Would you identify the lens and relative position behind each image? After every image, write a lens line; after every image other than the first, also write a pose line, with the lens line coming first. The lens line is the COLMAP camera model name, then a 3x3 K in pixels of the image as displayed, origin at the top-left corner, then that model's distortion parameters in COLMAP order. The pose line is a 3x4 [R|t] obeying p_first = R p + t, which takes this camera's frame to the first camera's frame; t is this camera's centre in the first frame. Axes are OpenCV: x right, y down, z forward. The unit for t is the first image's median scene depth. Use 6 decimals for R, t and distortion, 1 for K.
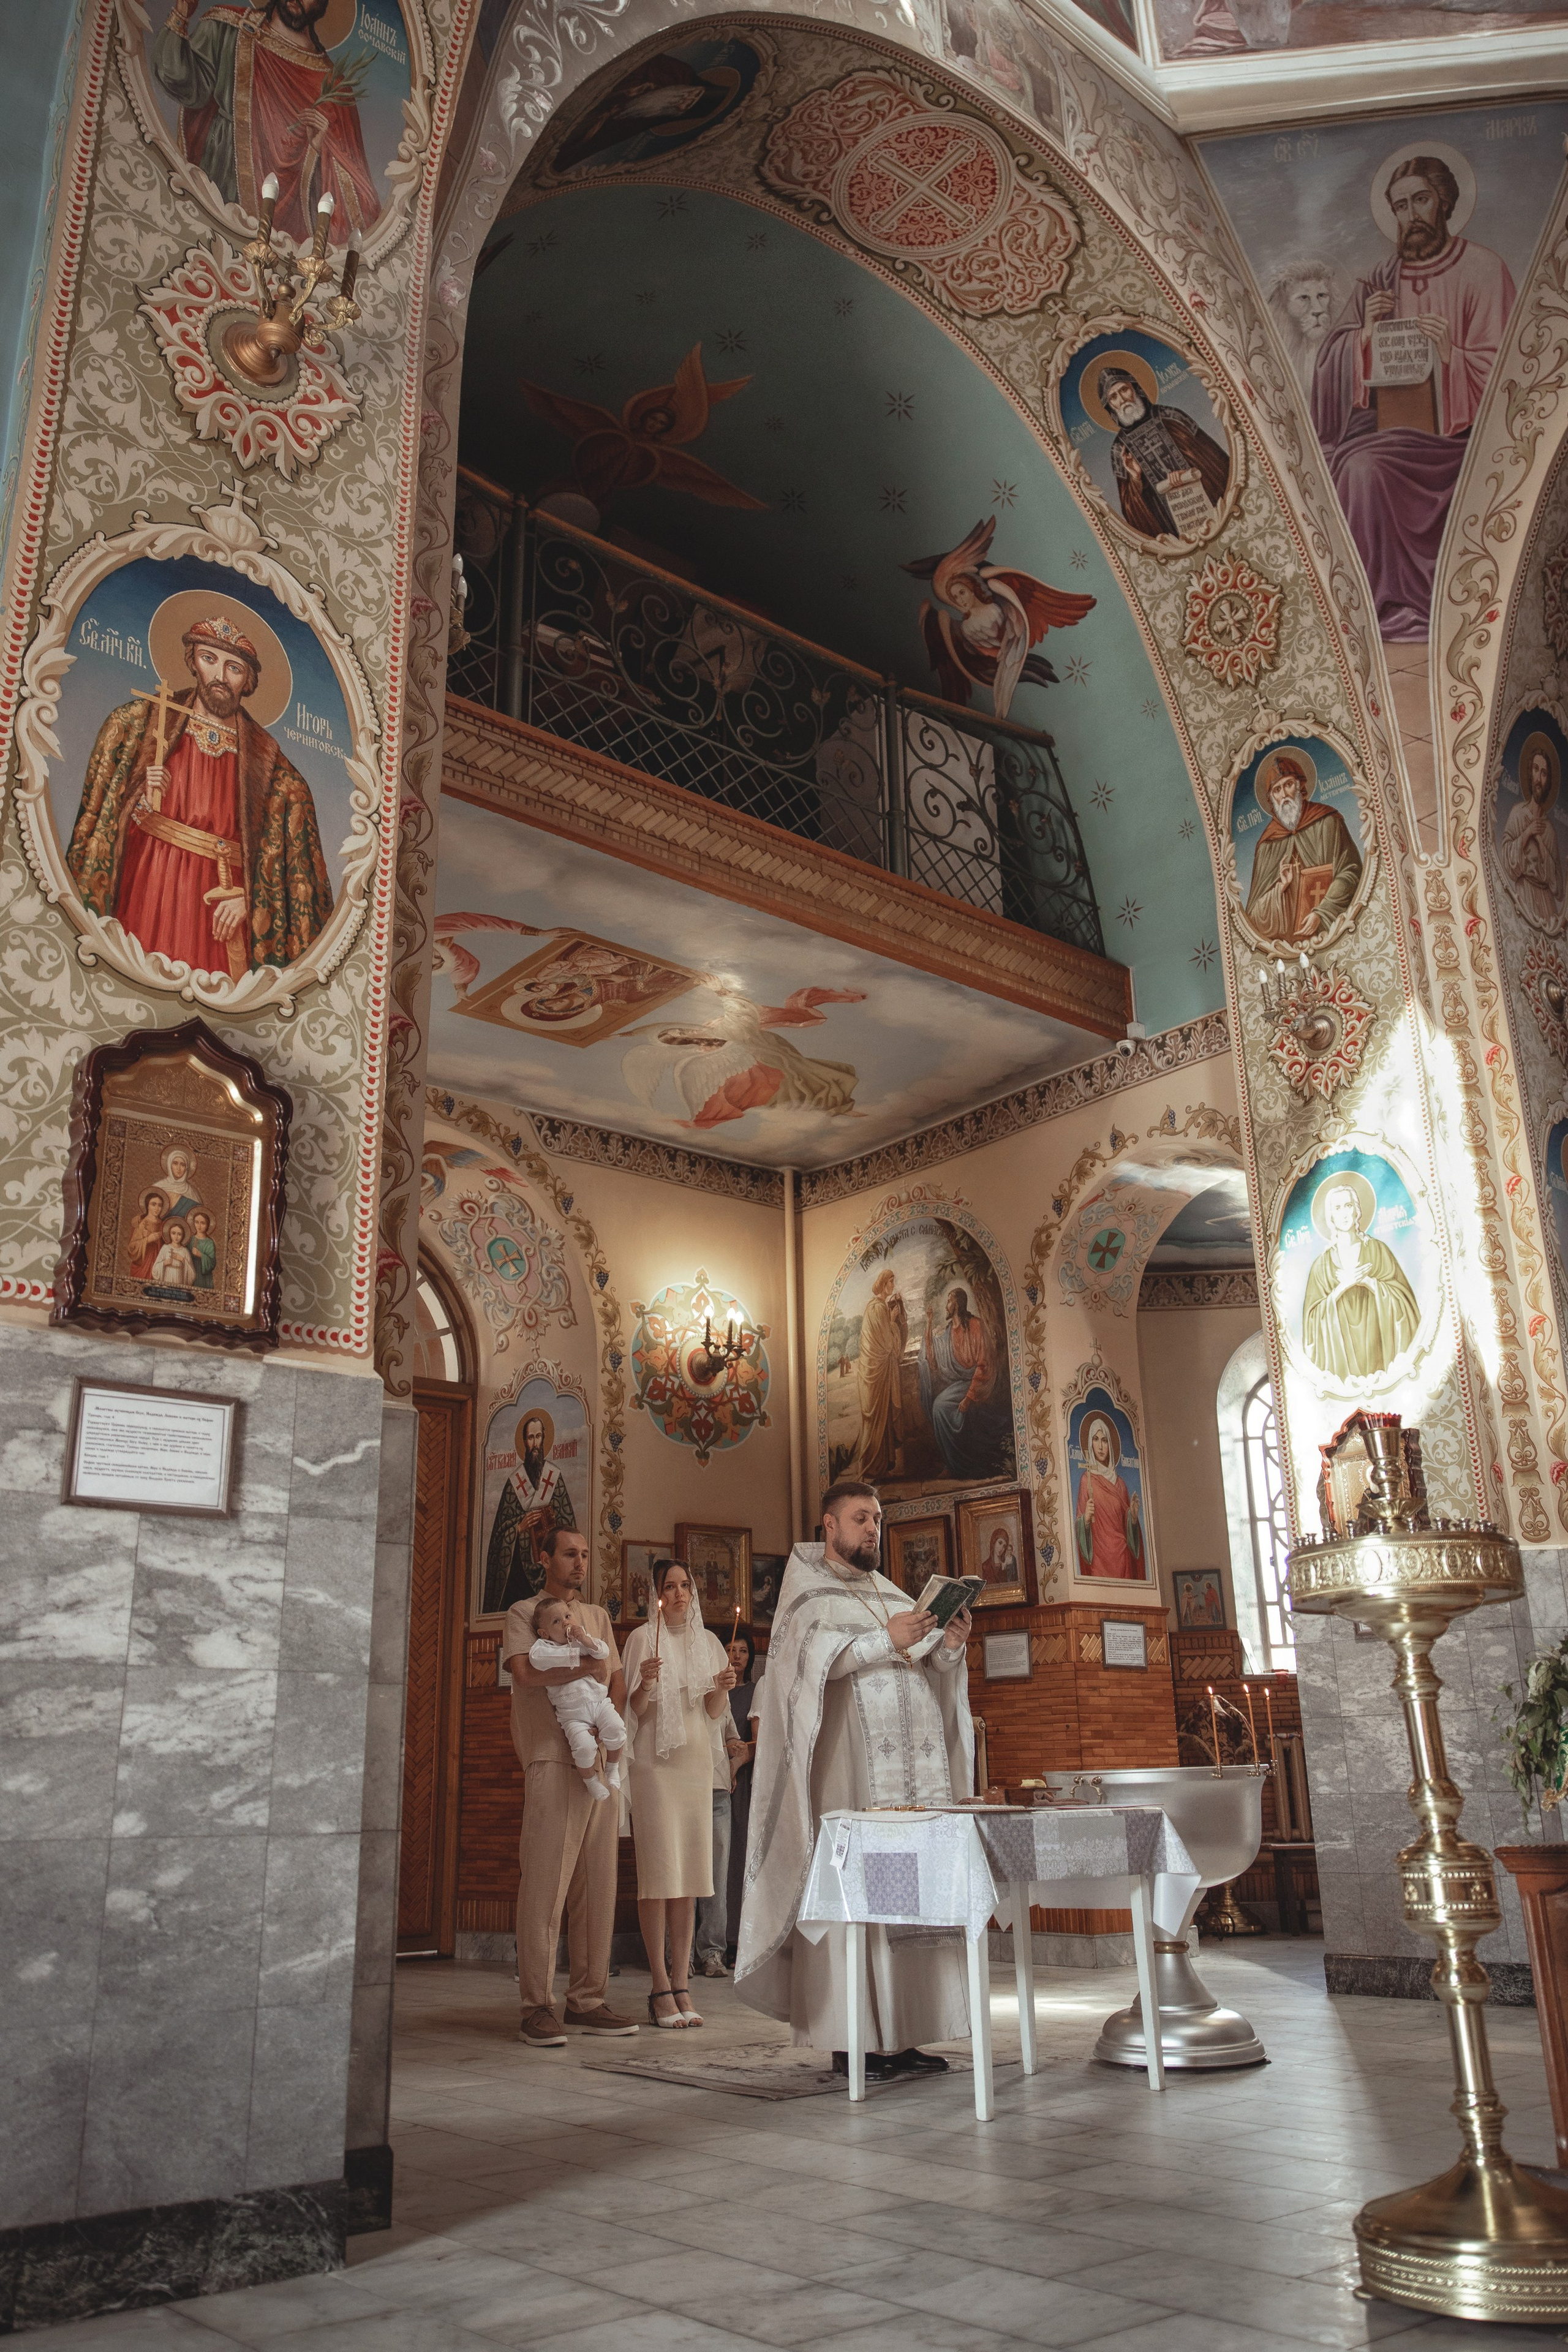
lens RADIAL K [[1846.9, 0, 783.5], [0, 1846.9, 1173.8], [0, 0, 1]] dist [0.010411, 0.001798]
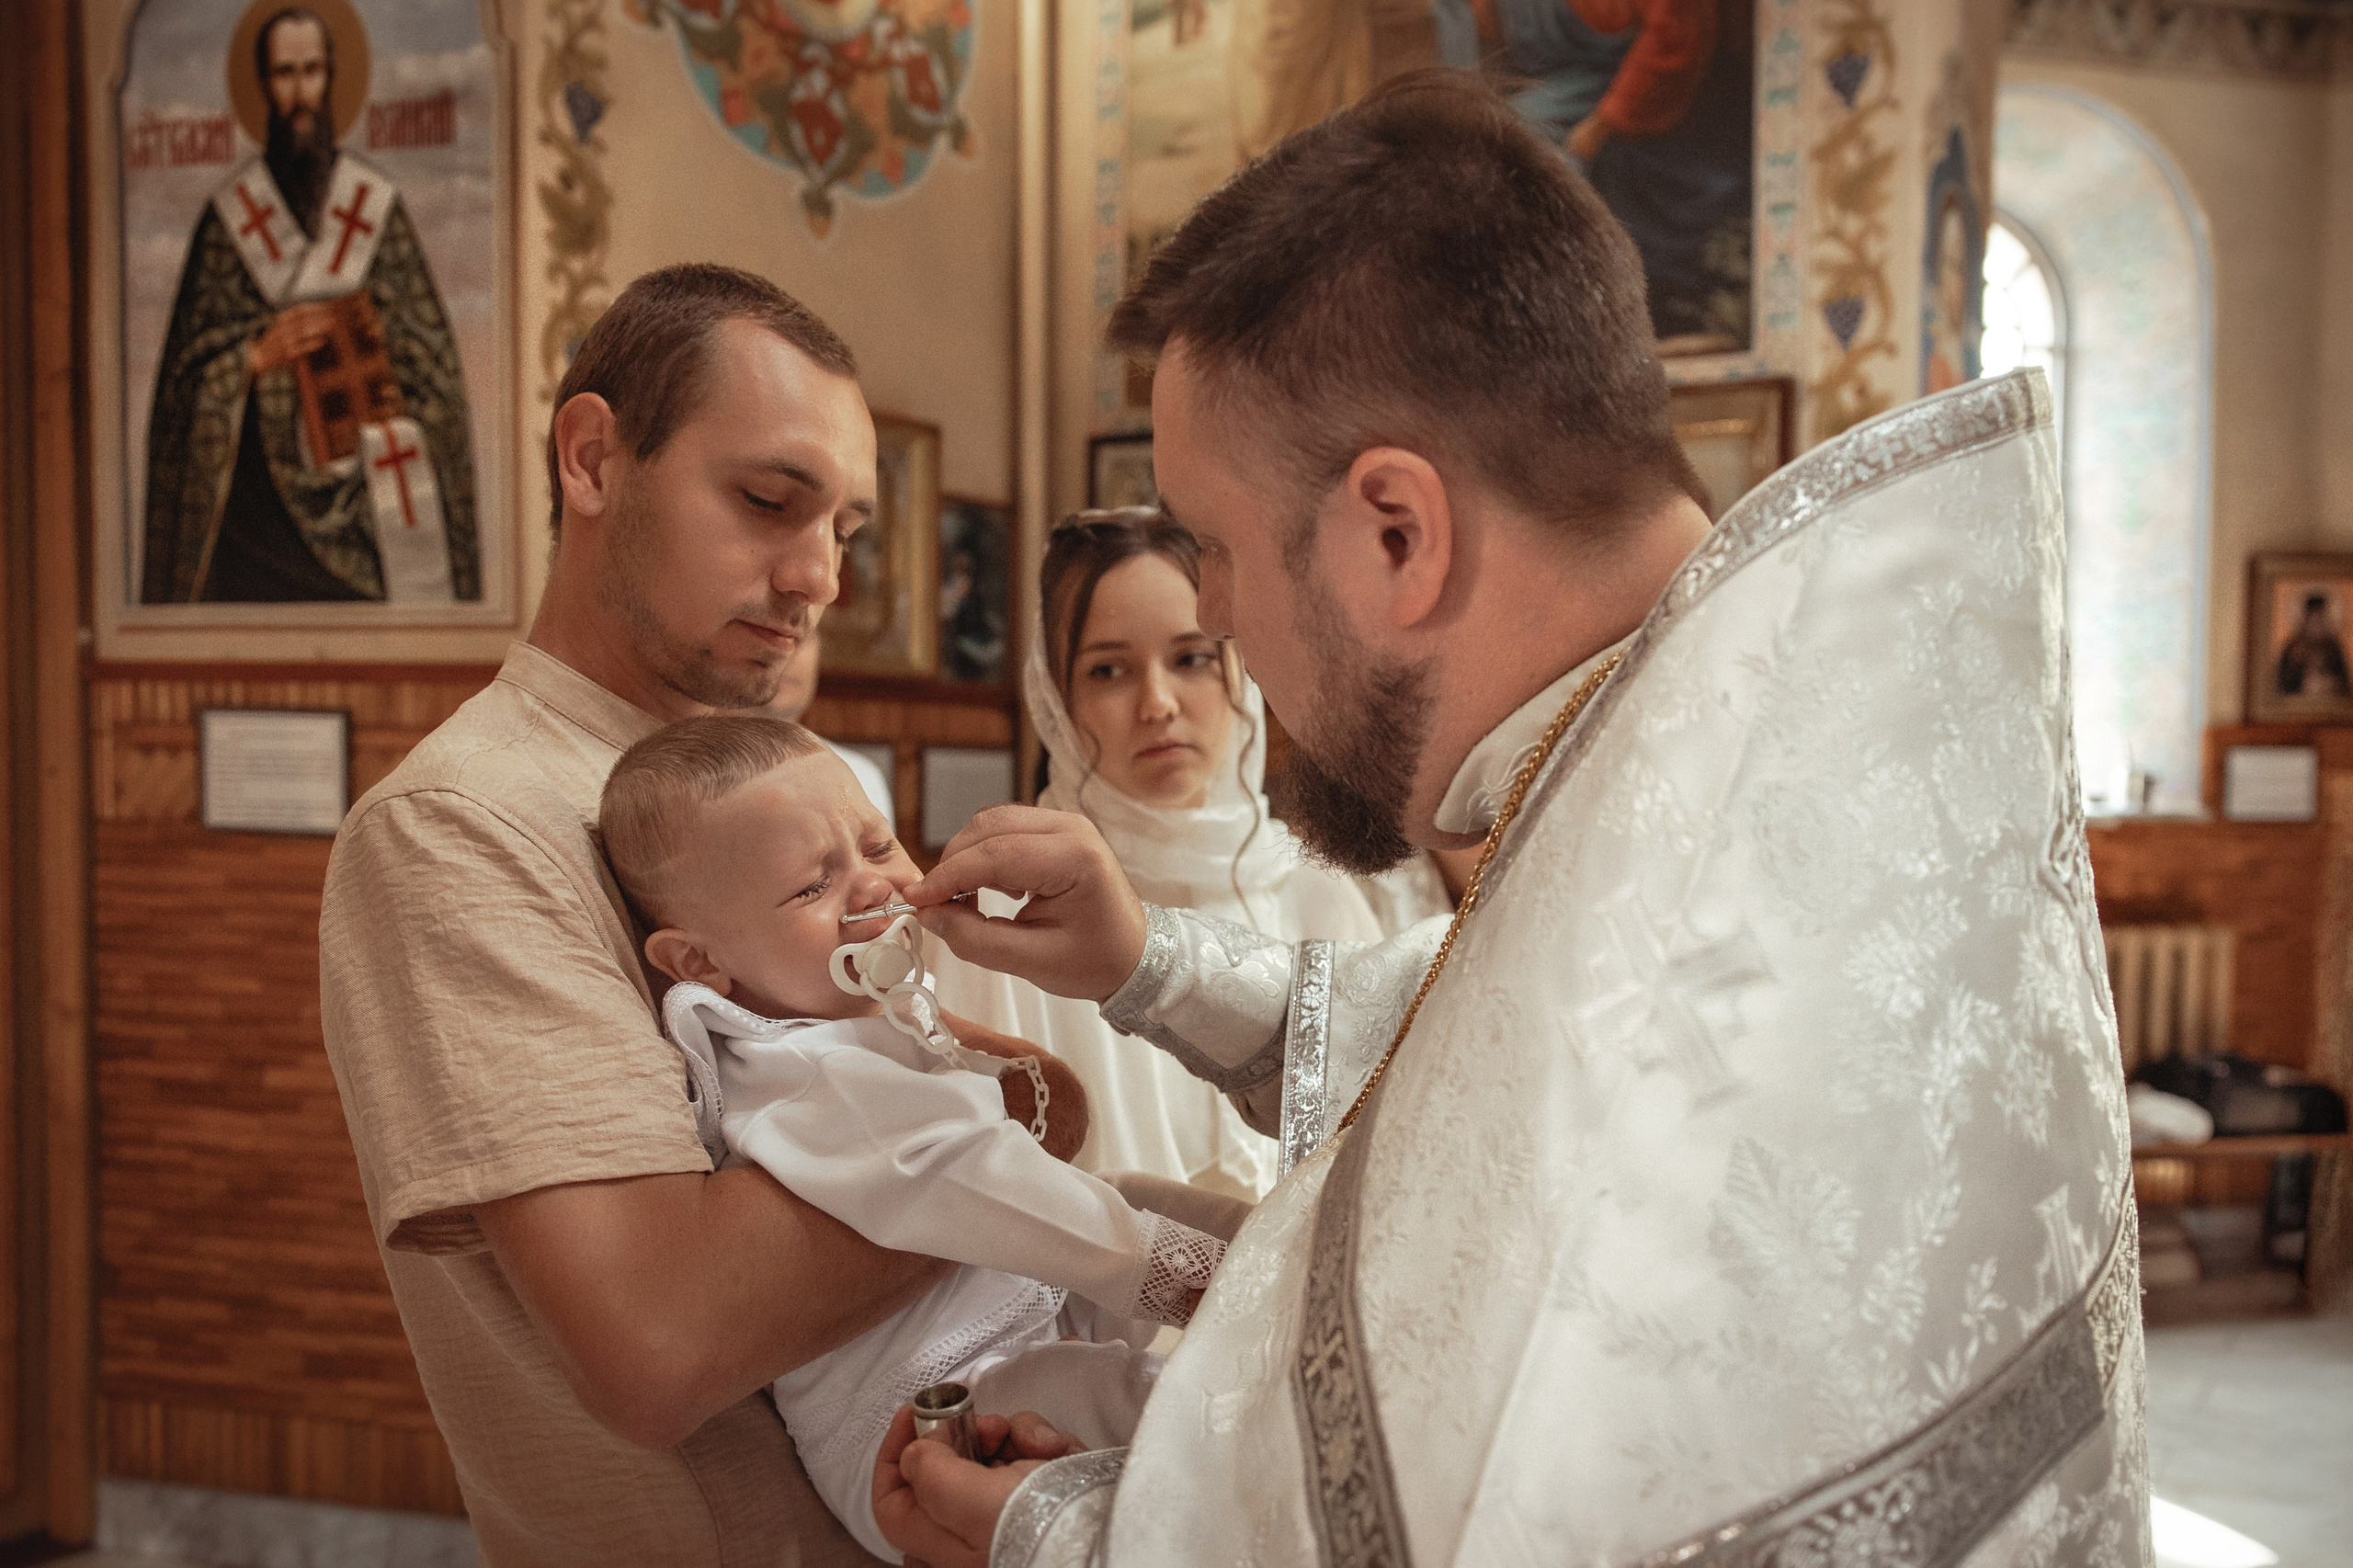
lens RADIAL K [[1824.4, 0, 1175.8], [0, 1824.4, 777.6], [0, 0, 1]] dist [0.015513, -0.002421]
pose [[0.938701, 0.014911, 0.344409, -0.102141], [-0.138862, 0.930782, 0.338176, 0.130325], [-0.315527, -0.365272, 0.875796, 0.648585]]
